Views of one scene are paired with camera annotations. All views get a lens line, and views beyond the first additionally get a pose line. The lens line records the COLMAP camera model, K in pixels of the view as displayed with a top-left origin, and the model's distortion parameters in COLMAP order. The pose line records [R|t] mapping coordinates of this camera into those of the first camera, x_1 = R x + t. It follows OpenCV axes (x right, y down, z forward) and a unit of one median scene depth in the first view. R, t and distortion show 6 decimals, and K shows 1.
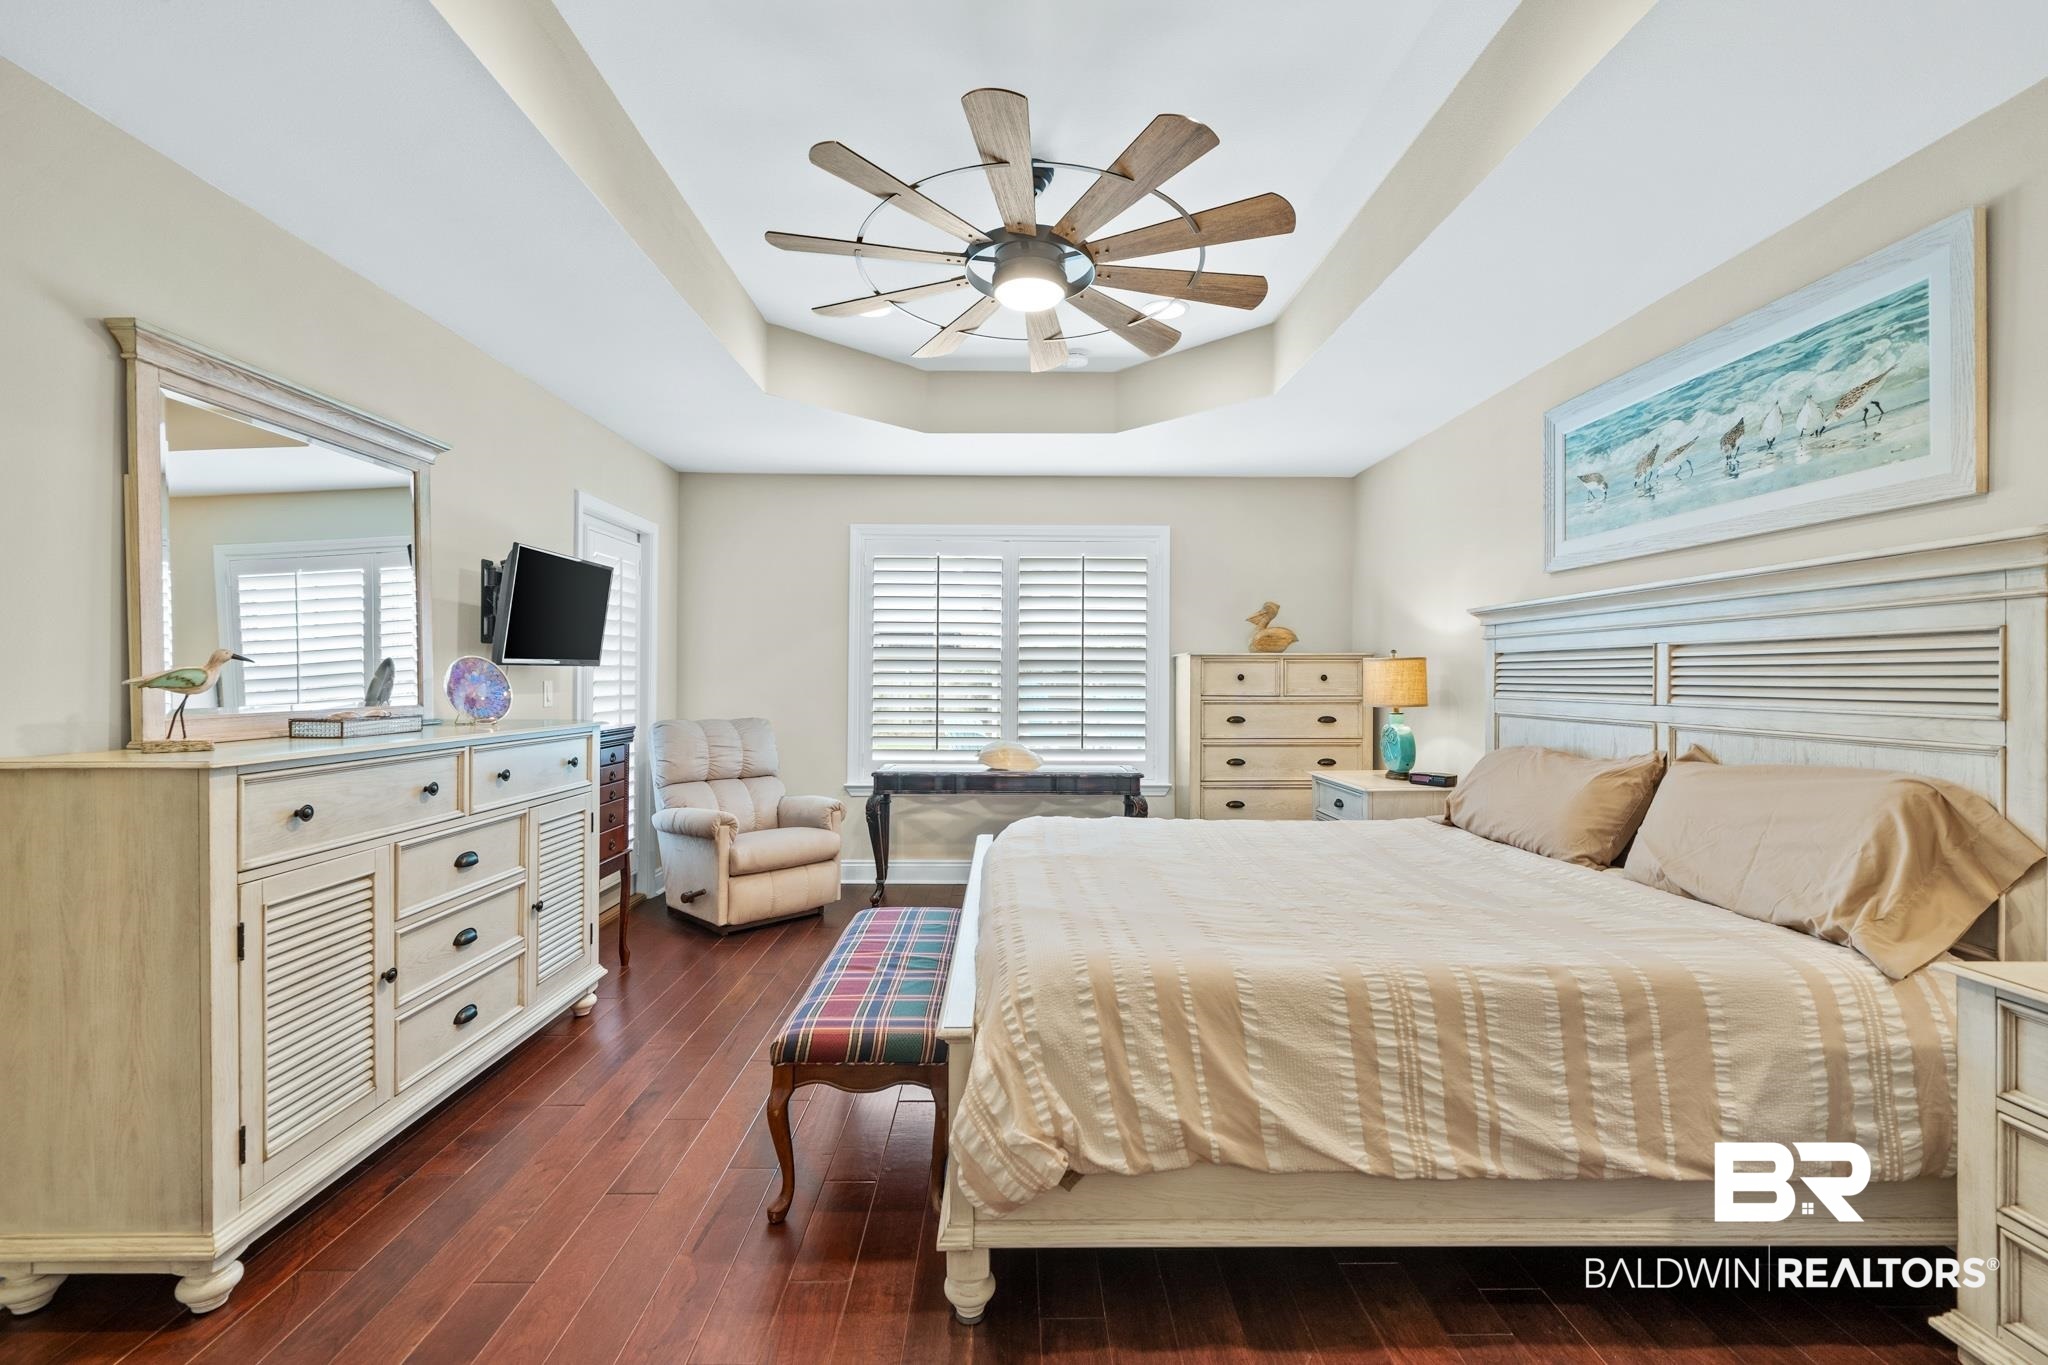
lens RADIAL K [[886.6, 0, 1027.8], [0, 886.6, 675.1], [0, 0, 1]] dist [-0.004598, 0.001477]
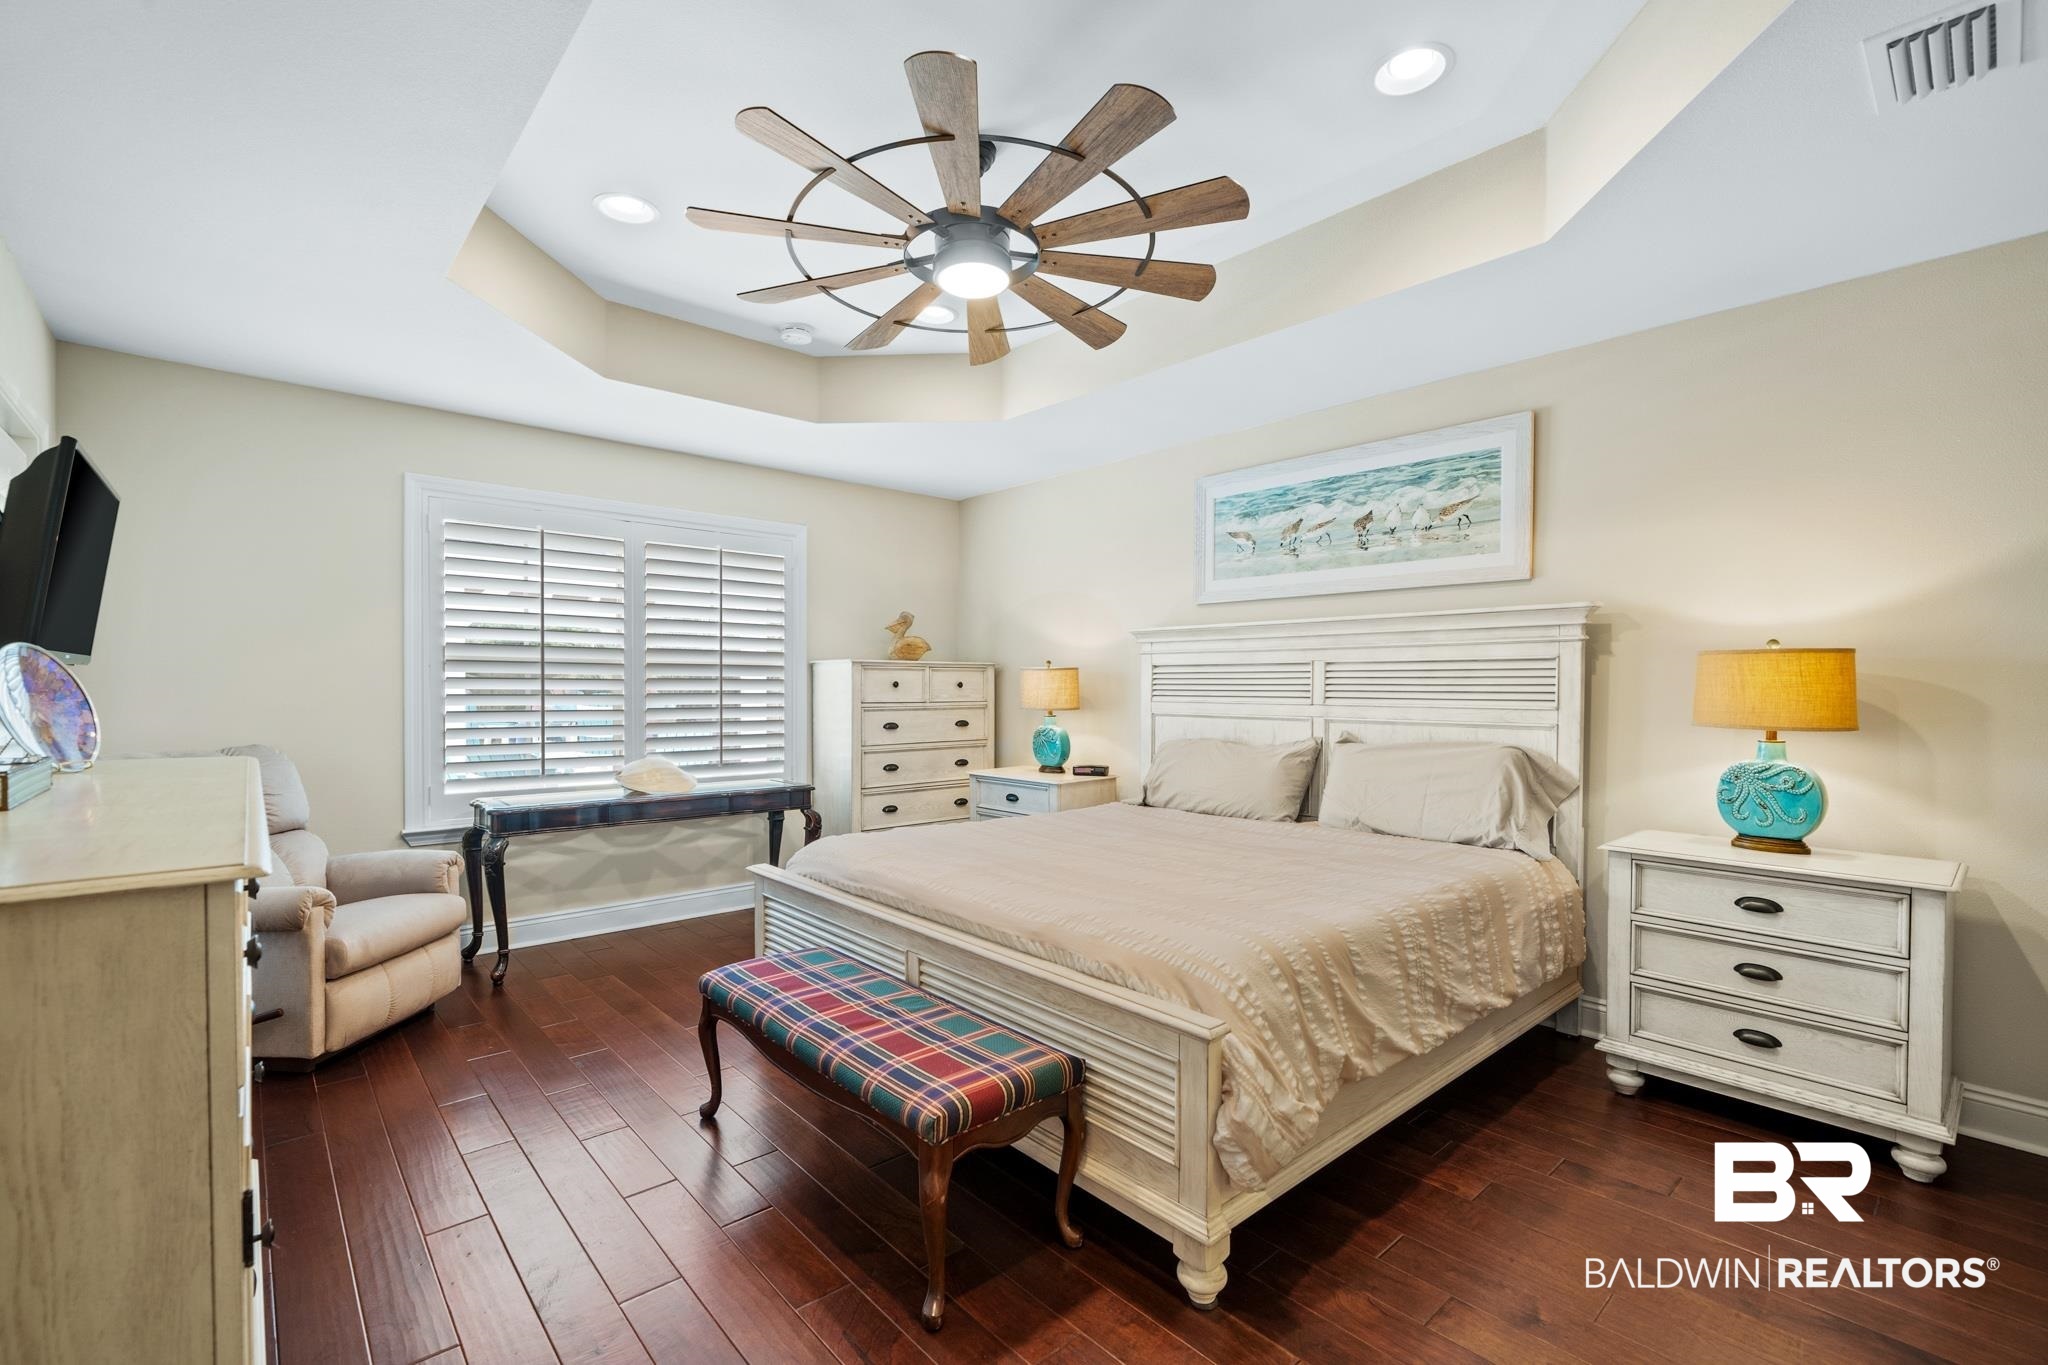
lens RADIAL K [[886.6, 0, 1025.4], [0, 886.6, 699.7], [0, 0, 1]] dist [-0.004598, 0.001477]
pose [[0.757649, -0.010485, 0.652578, -0.582887], [-0.003135, 0.999801, 0.019703, -0.000331], [-0.652655, -0.016974, 0.757465, 0.237777]]
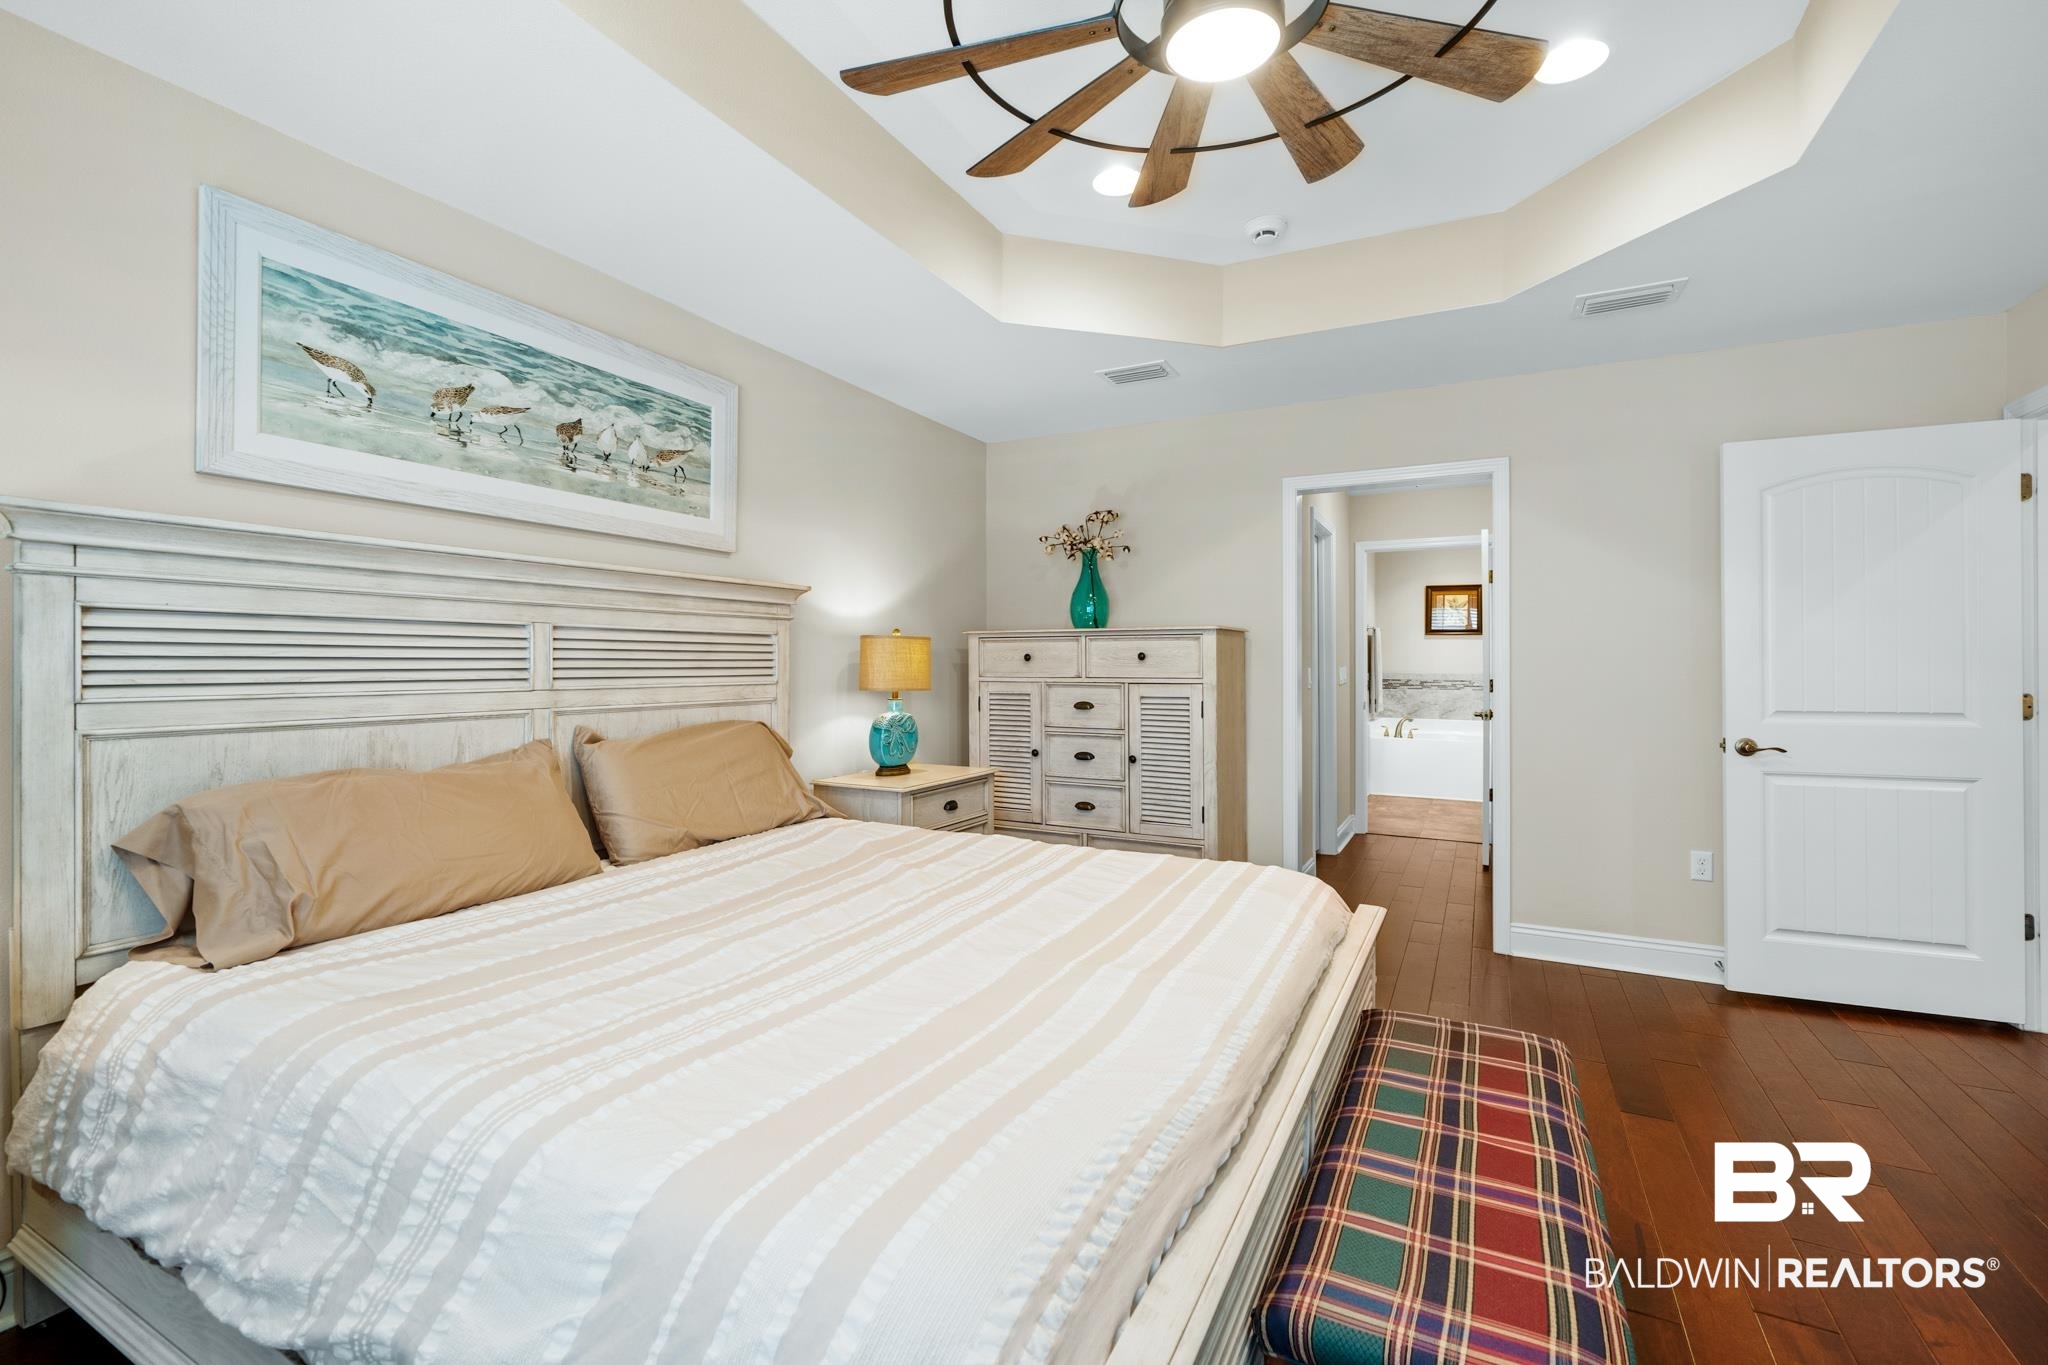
lens RADIAL K [[886.6, 0, 1027.0], [0, 886.6, 663.9], [0, 0, 1]] dist [-0.004598, 0.001477]
pose [[-0.875947, -0.004312, 0.482389, -0.180064], [-0.004915, 0.999988, 0.000015, 0.004397], [-0.482383, -0.002358, -0.875957, 1.615235]]
